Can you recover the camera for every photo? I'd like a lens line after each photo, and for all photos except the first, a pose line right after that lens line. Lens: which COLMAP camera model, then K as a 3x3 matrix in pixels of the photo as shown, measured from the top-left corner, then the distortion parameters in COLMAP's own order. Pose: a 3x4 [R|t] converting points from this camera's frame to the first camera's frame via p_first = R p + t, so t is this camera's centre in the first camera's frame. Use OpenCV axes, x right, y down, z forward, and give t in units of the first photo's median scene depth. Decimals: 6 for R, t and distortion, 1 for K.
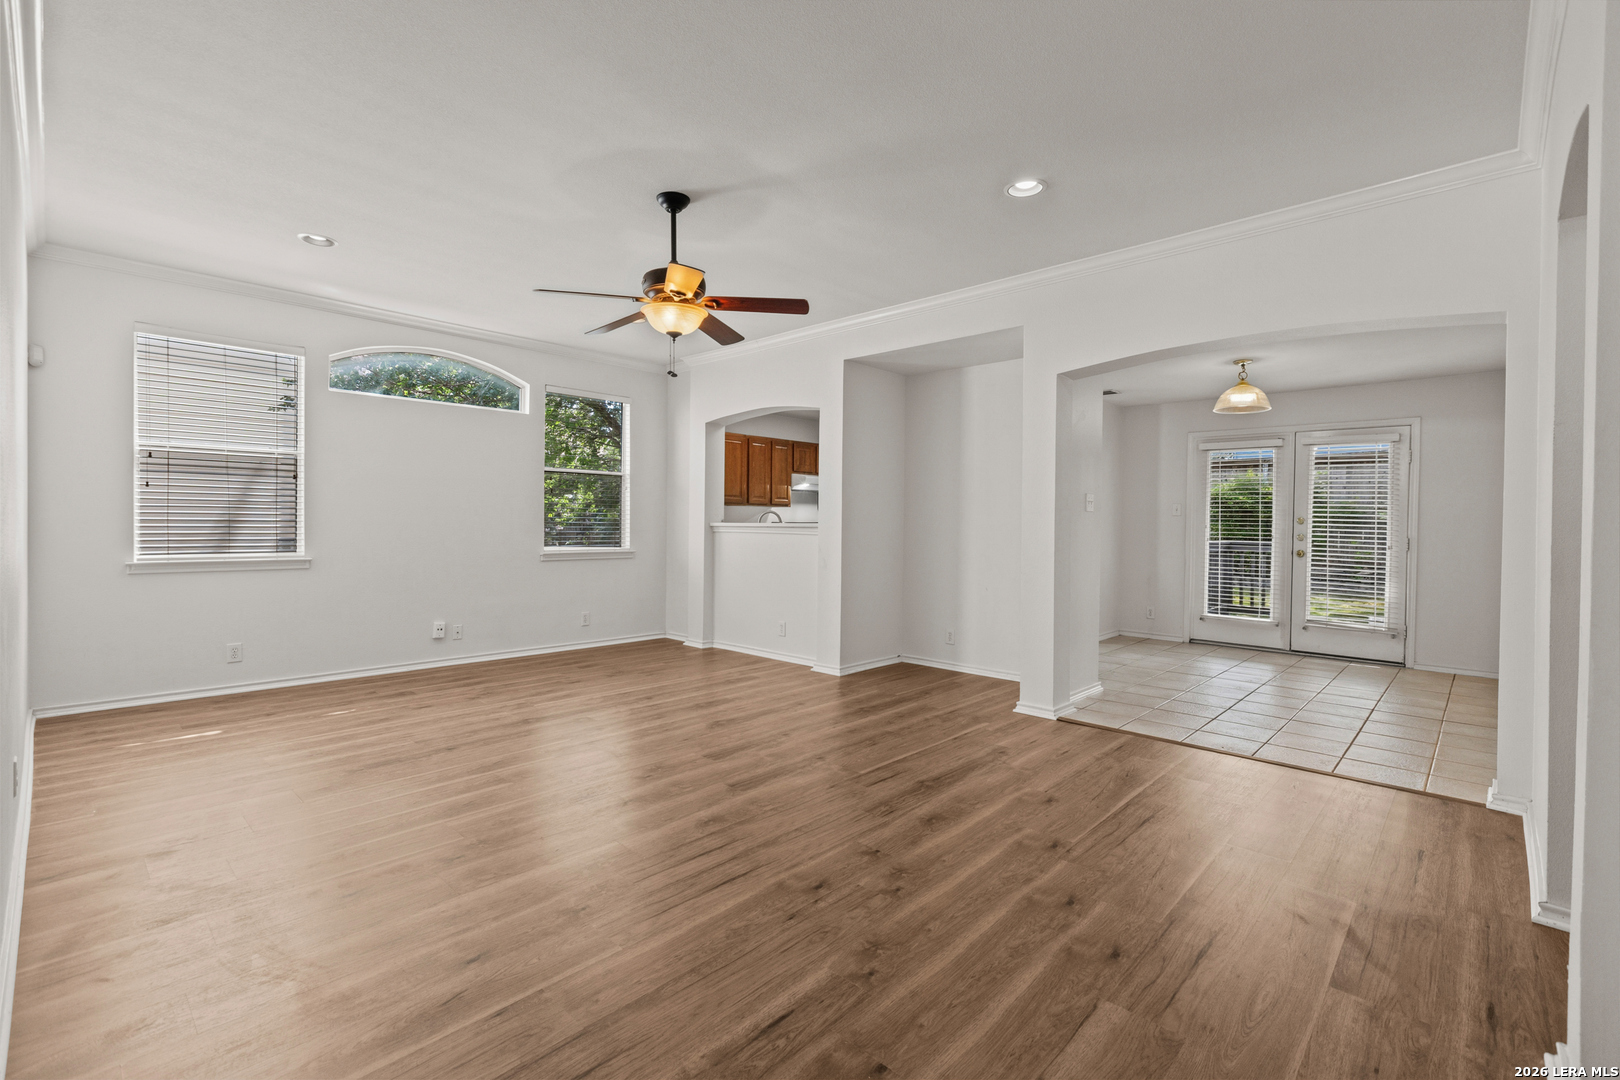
lens RADIAL K [[722.4, 0, 810.8], [0, 722.4, 529.6], [0, 0, 1]] dist [-0.002965, 0.001424]
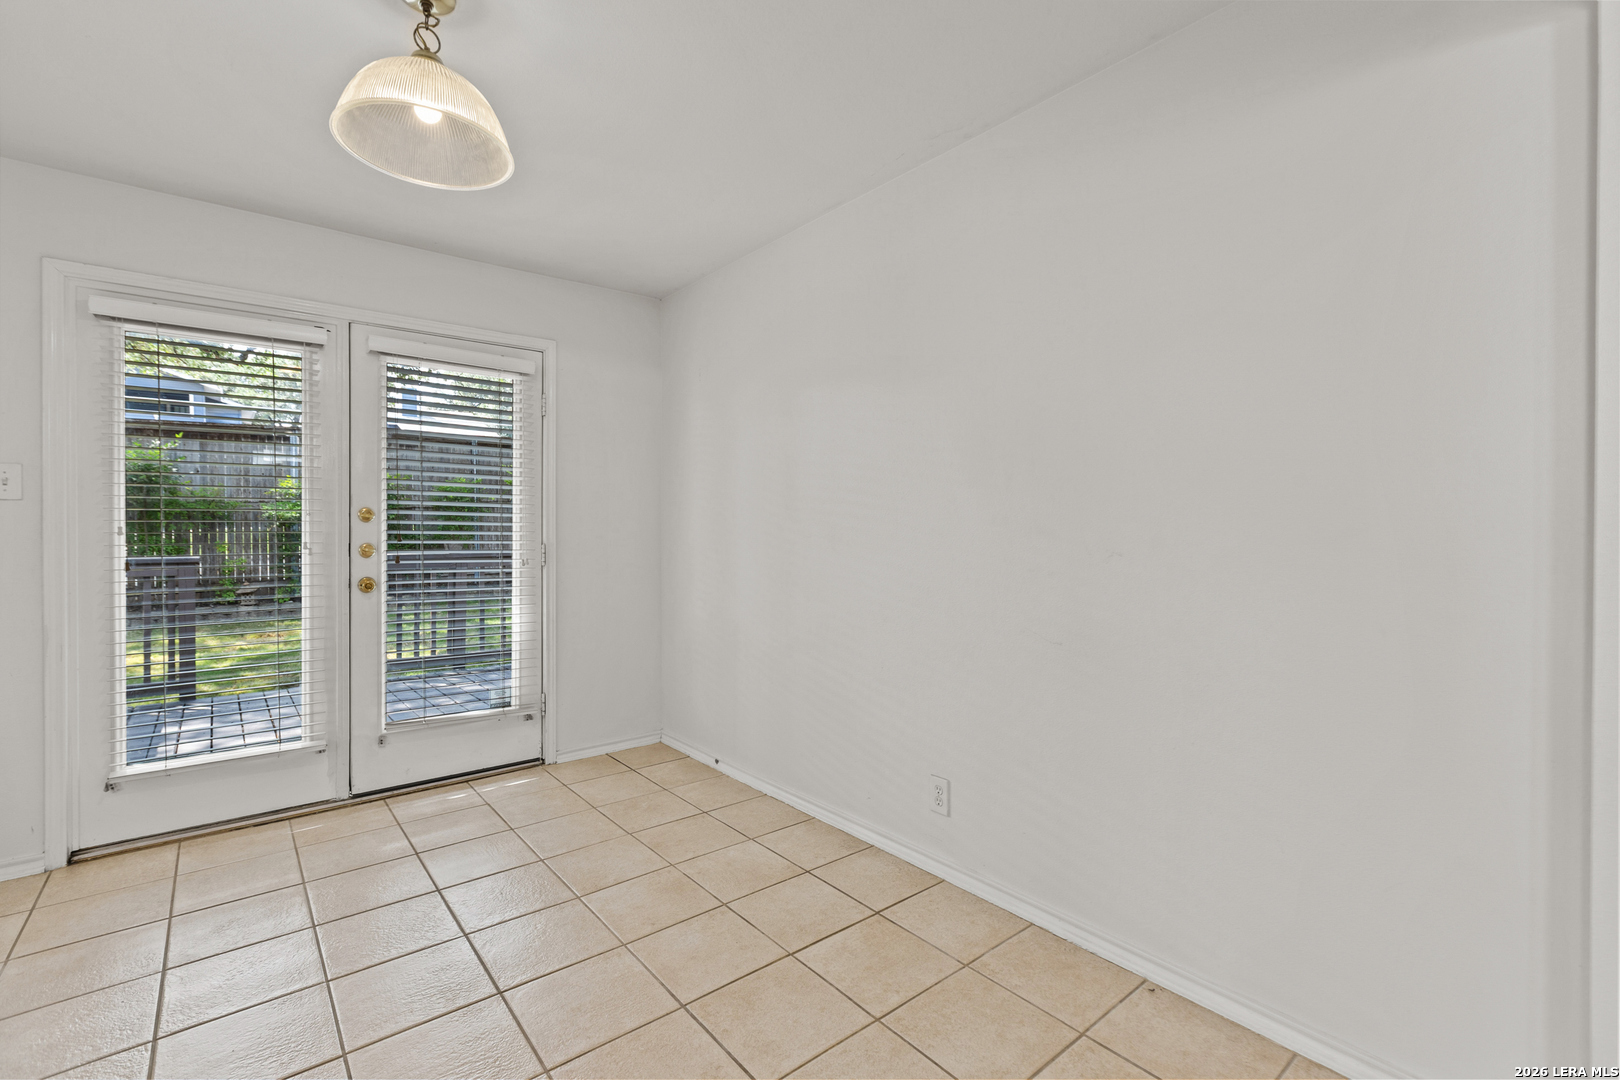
lens RADIAL K [[722.4, 0, 801.9], [0, 722.4, 536.1], [0, 0, 1]] dist [-0.002965, 0.001424]
pose [[0.141360, -0.023806, 0.989672, 0.255431], [0.013487, 0.999664, 0.022120, -0.004915], [-0.989866, 0.010221, 0.141634, 0.654123]]
